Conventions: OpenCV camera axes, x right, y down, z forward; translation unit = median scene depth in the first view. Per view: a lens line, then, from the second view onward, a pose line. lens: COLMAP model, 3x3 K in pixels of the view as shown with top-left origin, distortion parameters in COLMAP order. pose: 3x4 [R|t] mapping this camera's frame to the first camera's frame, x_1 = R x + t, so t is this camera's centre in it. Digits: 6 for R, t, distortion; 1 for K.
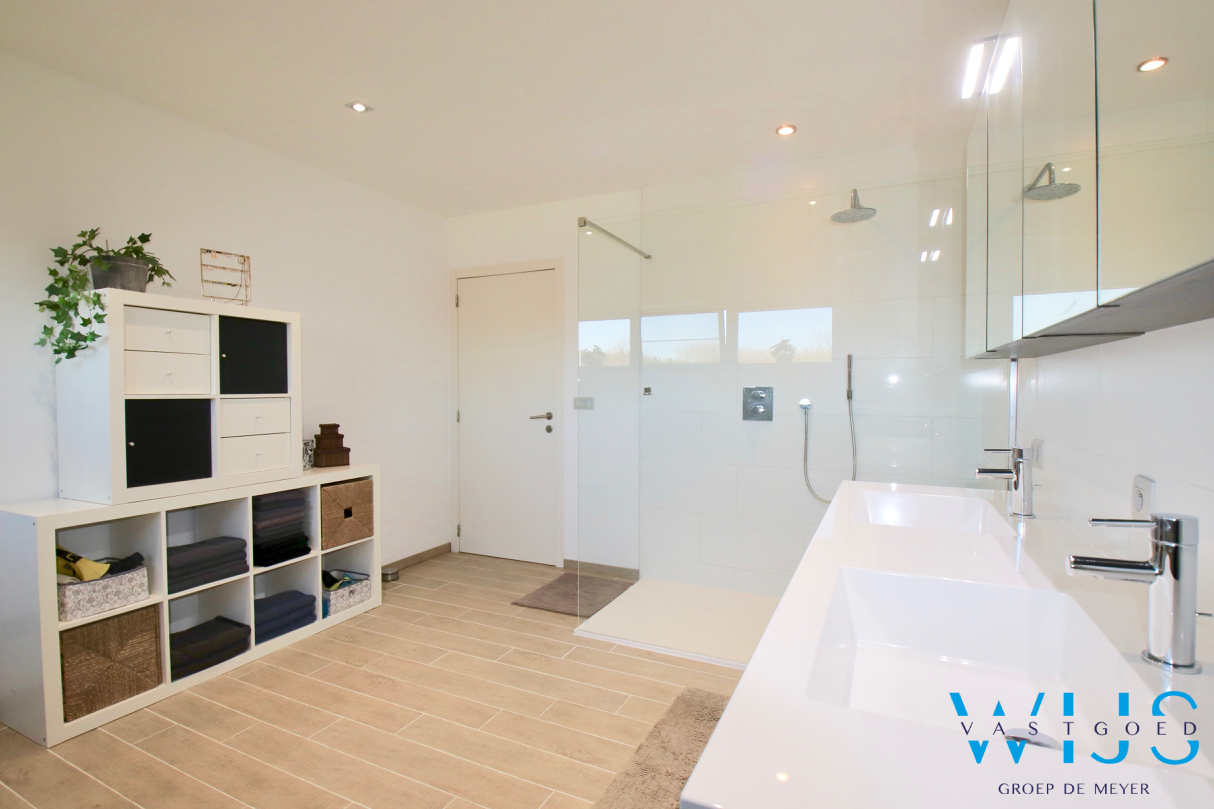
lens RADIAL K [[581.1, 0, 606.1], [0, 581.1, 401.5], [0, 0, 1]] dist [-0.013526, -0.001247]
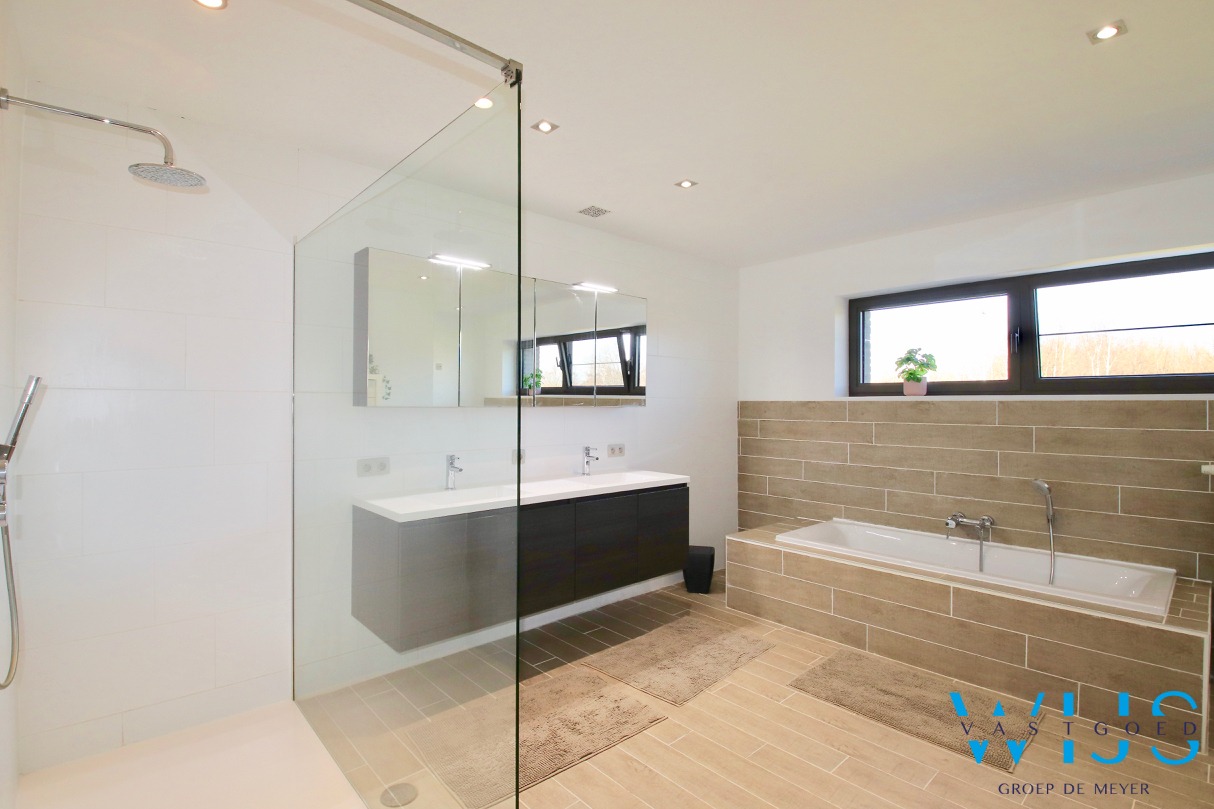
lens RADIAL K [[569.4, 0, 623.2], [0, 569.4, 405.9], [0, 0, 1]] dist [-0.000778, -0.000214]
pose [[-0.939941, -0.001371, 0.341333, -0.246385], [0.005979, 0.999772, 0.020480, -0.060886], [-0.341284, 0.021291, -0.939719, 1.277287]]
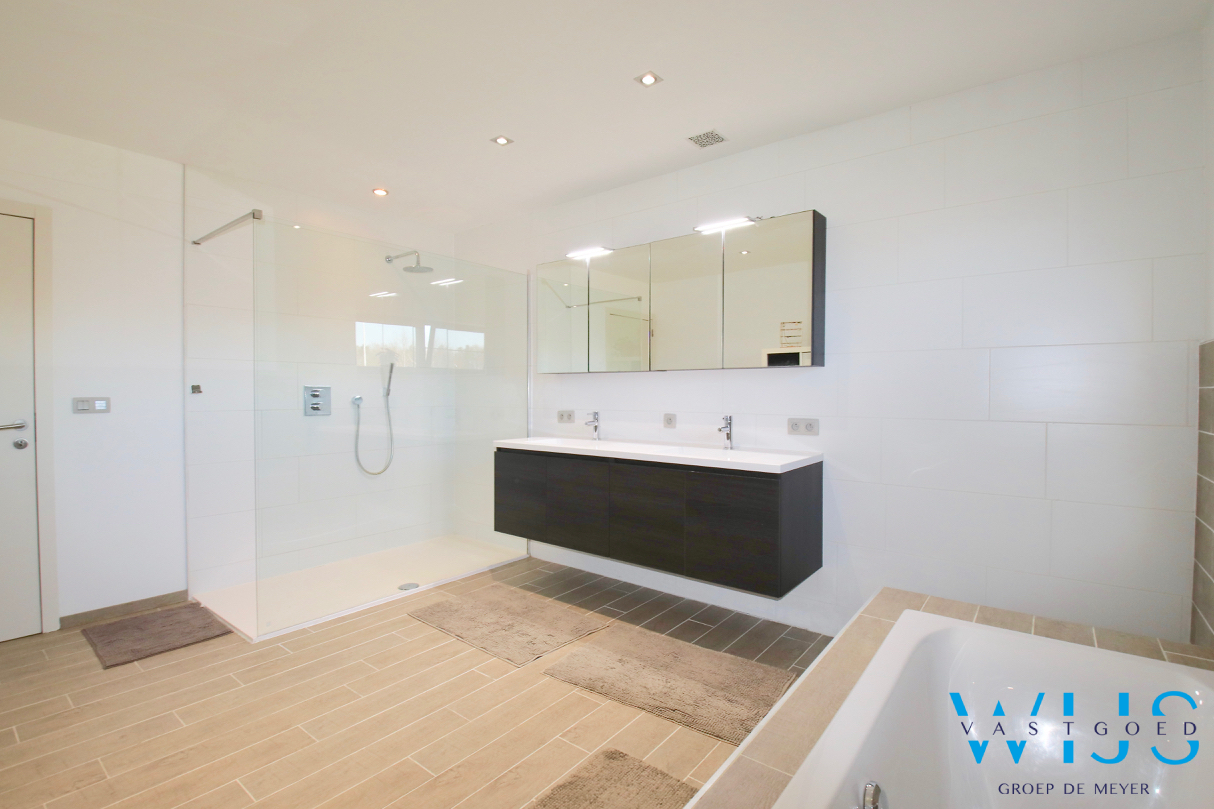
lens RADIAL K [[581.1, 0, 606.1], [0, 581.1, 401.5], [0, 0, 1]] dist [-0.013526, -0.001247]
pose [[0.209249, -0.012473, 0.977783, -0.810643], [0.021015, 0.999745, 0.008256, 0.008391], [-0.977637, 0.018821, 0.209458, 0.214431]]
